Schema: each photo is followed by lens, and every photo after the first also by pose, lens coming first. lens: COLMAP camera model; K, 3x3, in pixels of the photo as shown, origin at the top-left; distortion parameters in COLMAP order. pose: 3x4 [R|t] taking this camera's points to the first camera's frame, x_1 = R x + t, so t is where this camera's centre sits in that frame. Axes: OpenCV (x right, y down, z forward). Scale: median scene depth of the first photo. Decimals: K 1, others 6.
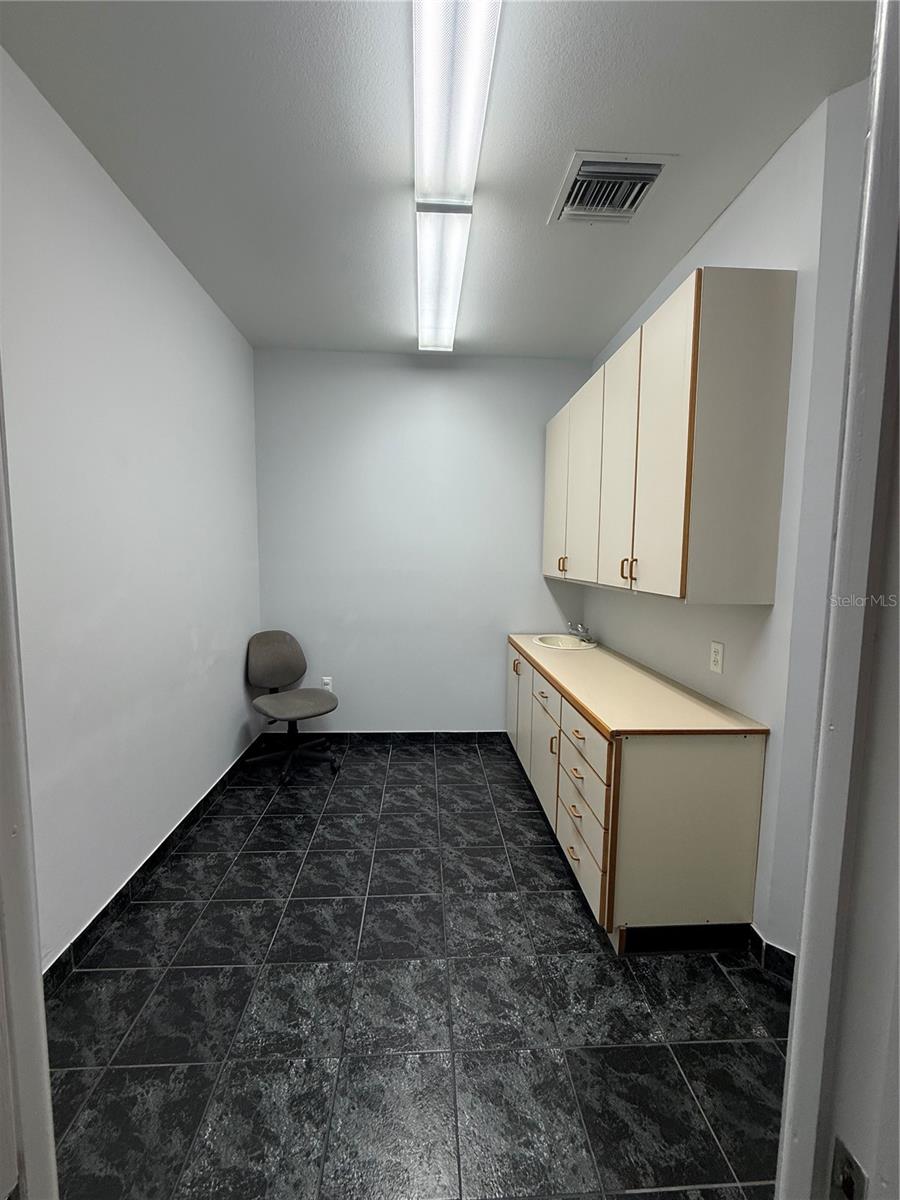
lens RADIAL K [[479.1, 0, 445.5], [0, 479.1, 601.7], [0, 0, 1]] dist [0.002513, -0.000038]
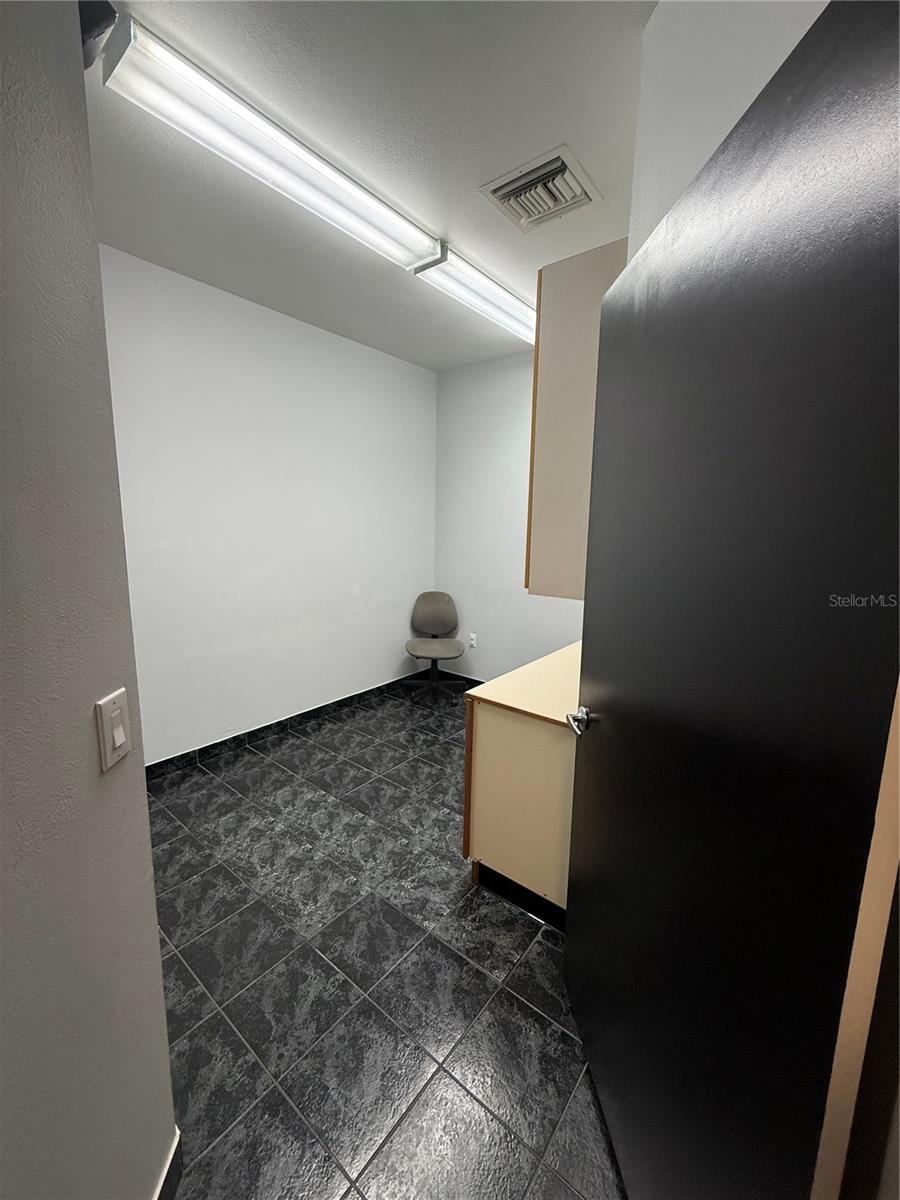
lens RADIAL K [[479.1, 0, 443.0], [0, 479.1, 598.6], [0, 0, 1]] dist [0.002513, -0.000038]
pose [[0.742077, 0.109801, -0.661261, 1.058445], [-0.076504, 0.993920, 0.079185, -0.048614], [0.665935, -0.008173, 0.745965, 0.074863]]
